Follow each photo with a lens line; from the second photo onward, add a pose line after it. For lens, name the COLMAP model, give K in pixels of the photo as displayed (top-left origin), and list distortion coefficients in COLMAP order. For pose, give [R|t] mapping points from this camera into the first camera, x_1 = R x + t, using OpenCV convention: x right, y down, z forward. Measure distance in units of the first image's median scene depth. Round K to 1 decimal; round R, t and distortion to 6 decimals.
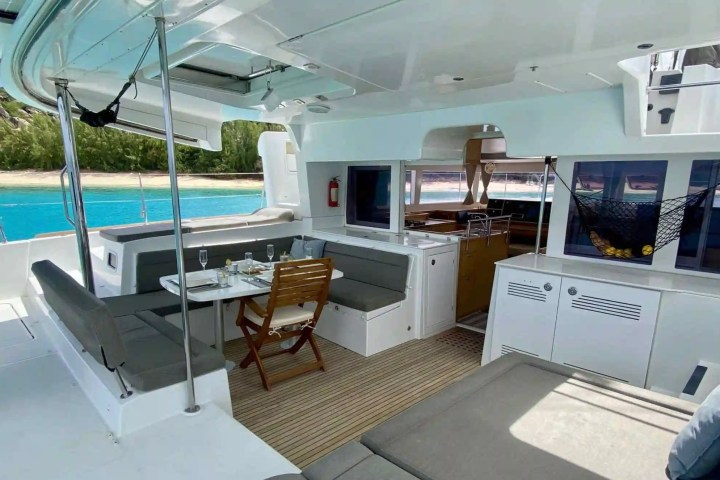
lens RADIAL K [[421.1, 0, 356.8], [0, 421.1, 274.1], [0, 0, 1]] dist [0.030856, -0.001751]
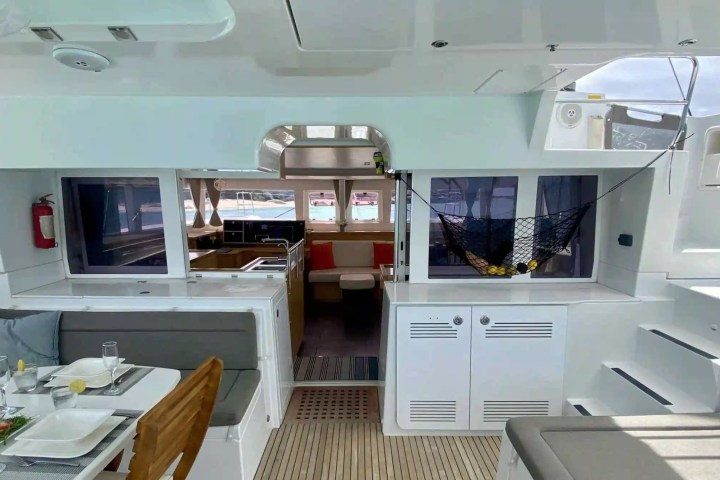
lens RADIAL K [[421.1, 0, 356.8], [0, 421.1, 274.1], [0, 0, 1]] dist [0.030856, -0.001751]
pose [[0.707216, -0.140661, 0.692863, -0.176358], [0.167898, 0.985387, 0.028671, -0.078206], [-0.686772, 0.096054, 0.720499, 0.332071]]
